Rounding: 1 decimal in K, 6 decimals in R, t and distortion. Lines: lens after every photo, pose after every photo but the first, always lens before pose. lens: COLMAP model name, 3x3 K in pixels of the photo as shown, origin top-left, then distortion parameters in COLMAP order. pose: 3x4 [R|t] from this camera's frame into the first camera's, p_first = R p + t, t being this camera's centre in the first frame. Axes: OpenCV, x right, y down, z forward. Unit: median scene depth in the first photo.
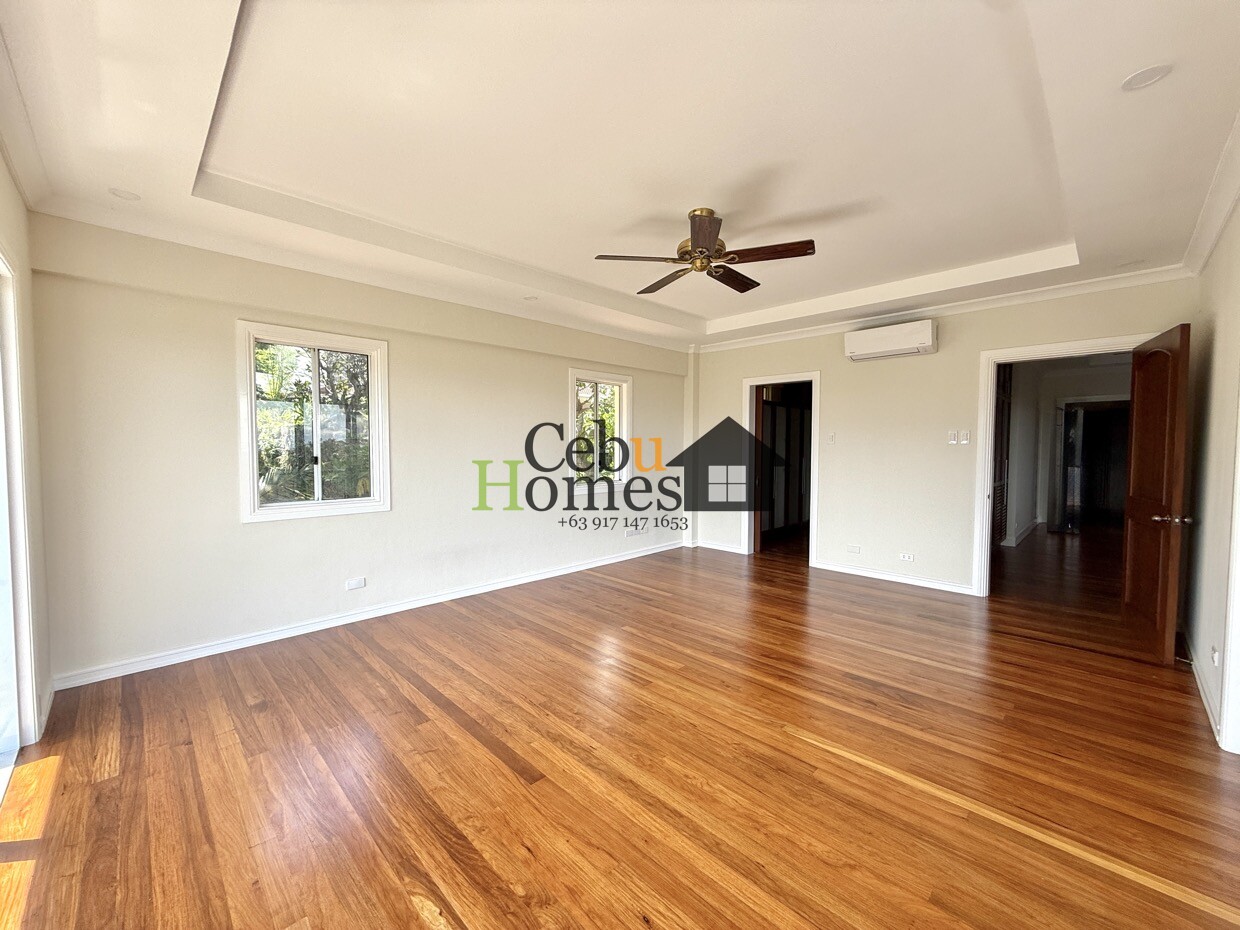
lens RADIAL K [[495.1, 0, 617.4], [0, 495.1, 468.2], [0, 0, 1]] dist [-0.001530, 0.000737]
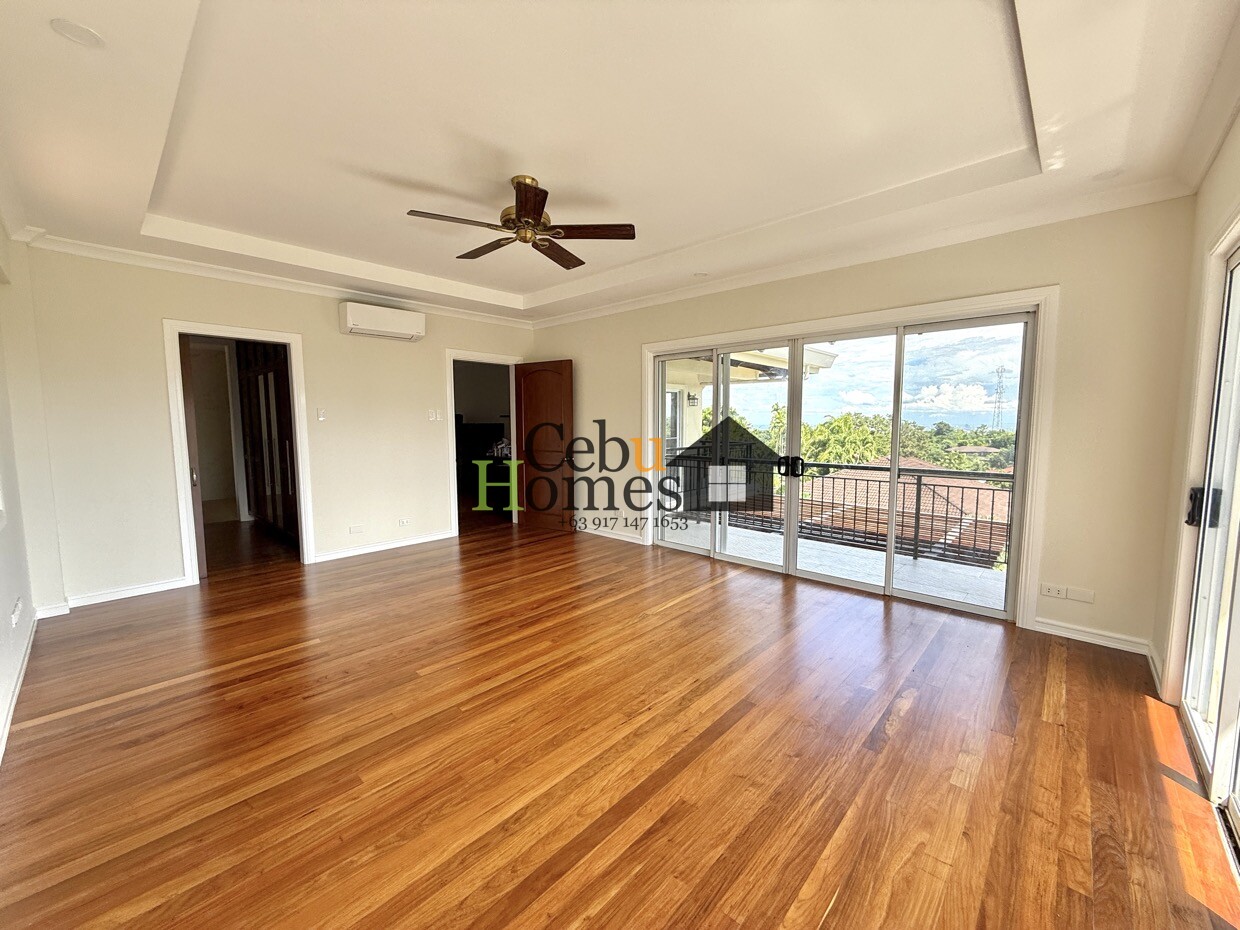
lens RADIAL K [[495.1, 0, 620.7], [0, 495.1, 464.0], [0, 0, 1]] dist [-0.001530, 0.000737]
pose [[-0.043326, -0.086338, 0.995323, -0.707945], [0.051534, 0.994739, 0.088531, -0.033164], [-0.997731, 0.055128, -0.038649, 0.731496]]
